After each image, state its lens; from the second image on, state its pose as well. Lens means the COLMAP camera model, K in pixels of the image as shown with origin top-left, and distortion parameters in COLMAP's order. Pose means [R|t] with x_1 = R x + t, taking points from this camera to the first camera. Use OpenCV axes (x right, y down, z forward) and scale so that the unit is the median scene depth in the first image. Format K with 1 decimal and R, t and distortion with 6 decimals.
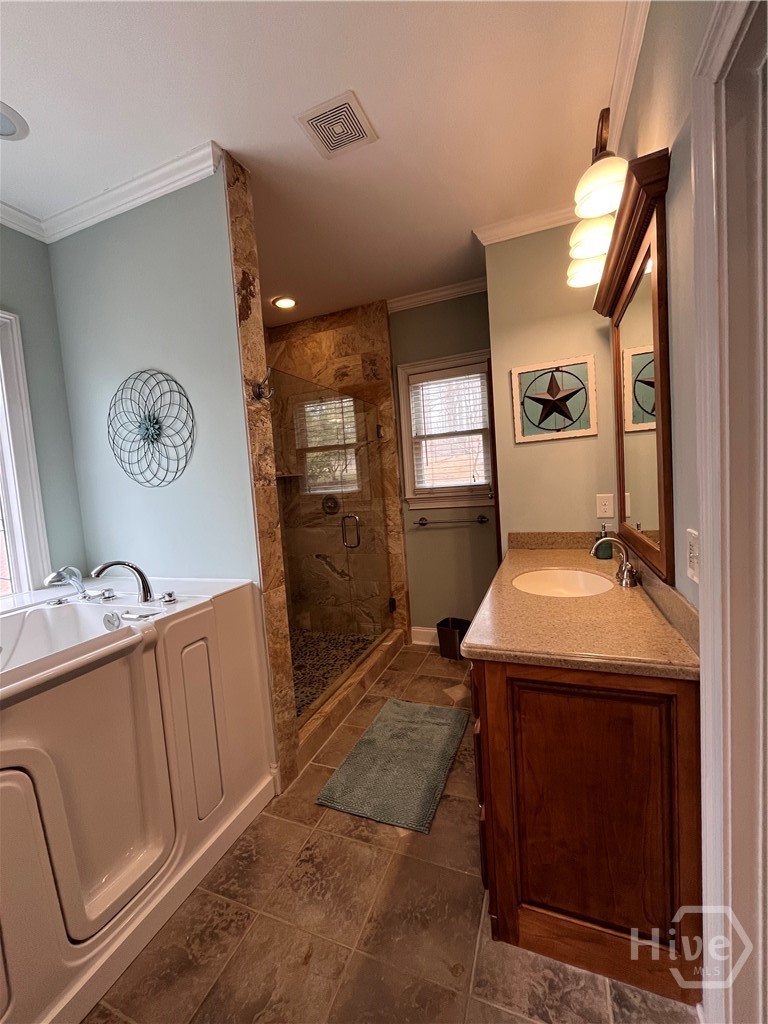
lens RADIAL K [[417.7, 0, 385.5], [0, 417.7, 510.9], [0, 0, 1]] dist [-0.001340, -0.000330]
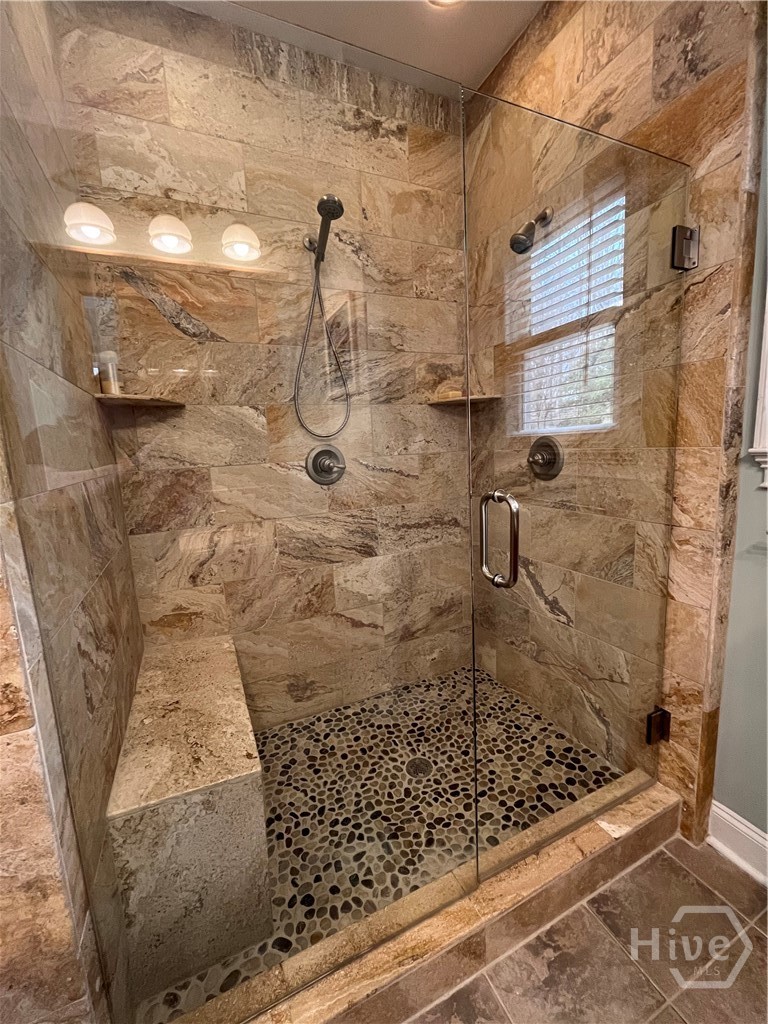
lens RADIAL K [[417.7, 0, 384.6], [0, 417.7, 509.6], [0, 0, 1]] dist [-0.001340, -0.000330]
pose [[0.723433, 0.141264, -0.675788, 0.066063], [-0.058145, 0.987832, 0.144249, -0.015895], [0.687942, -0.065061, 0.722844, 0.555324]]
